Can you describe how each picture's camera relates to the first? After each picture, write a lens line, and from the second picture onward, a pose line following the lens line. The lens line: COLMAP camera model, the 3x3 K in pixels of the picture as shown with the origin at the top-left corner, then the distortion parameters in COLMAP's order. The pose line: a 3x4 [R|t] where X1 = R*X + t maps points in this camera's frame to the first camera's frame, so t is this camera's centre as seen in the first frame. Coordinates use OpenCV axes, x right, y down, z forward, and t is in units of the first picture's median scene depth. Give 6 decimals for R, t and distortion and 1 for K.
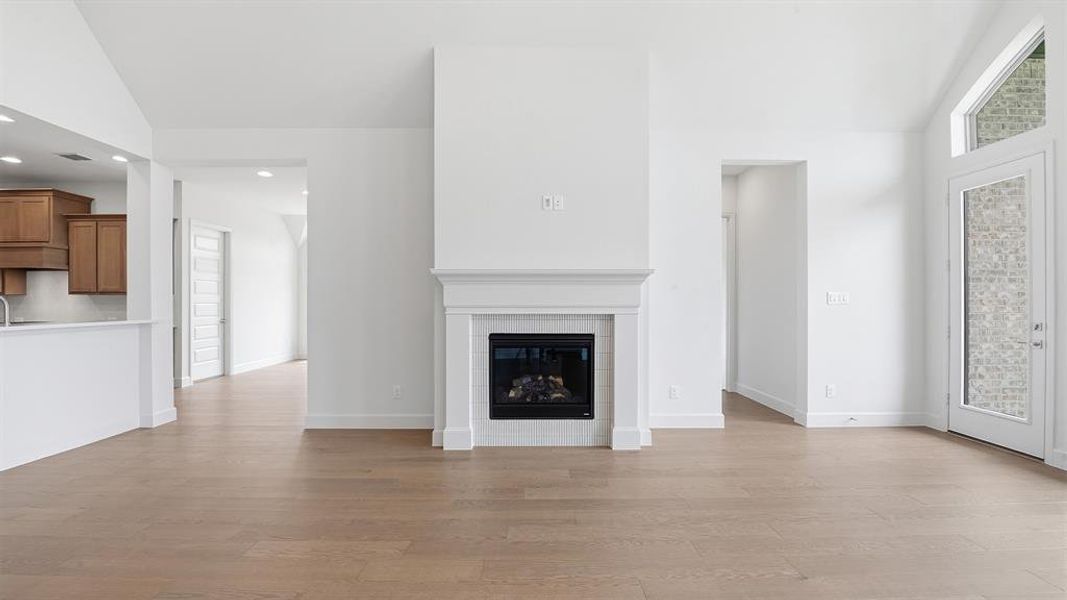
lens RADIAL K [[432.7, 0, 531.4], [0, 432.7, 304.2], [0, 0, 1]] dist [0.001695, 0.000008]
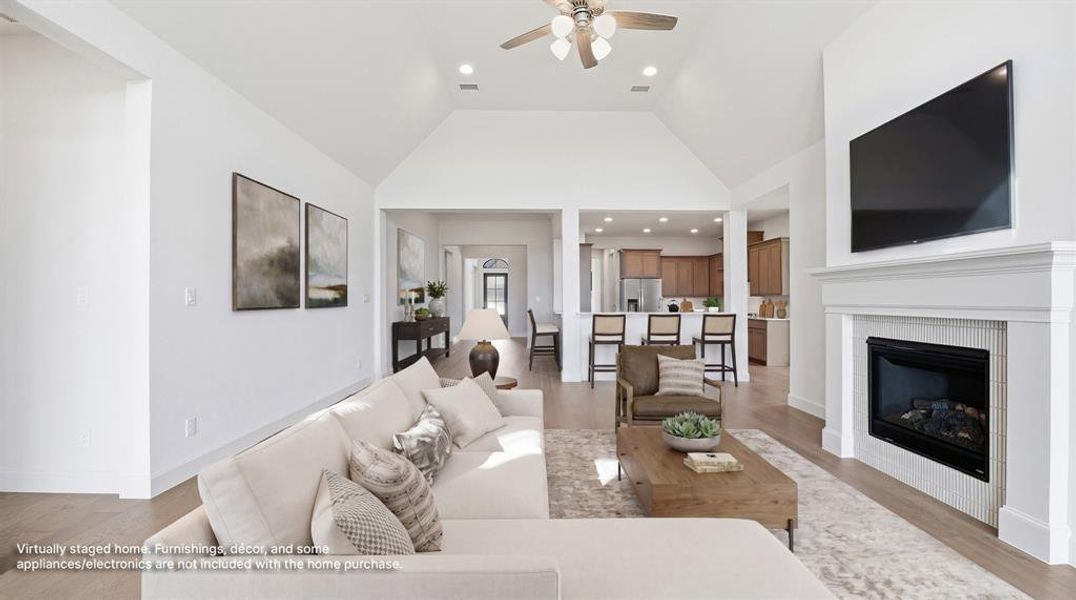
lens RADIAL K [[436.5, 0, 535.1], [0, 436.5, 295.4], [0, 0, 1]] dist [-0.016092, -0.000238]
pose [[0.001804, -0.007158, -0.999973, 0.783585], [-0.008048, 0.999942, -0.007173, -0.004010], [0.999966, 0.008061, 0.001747, 0.319461]]
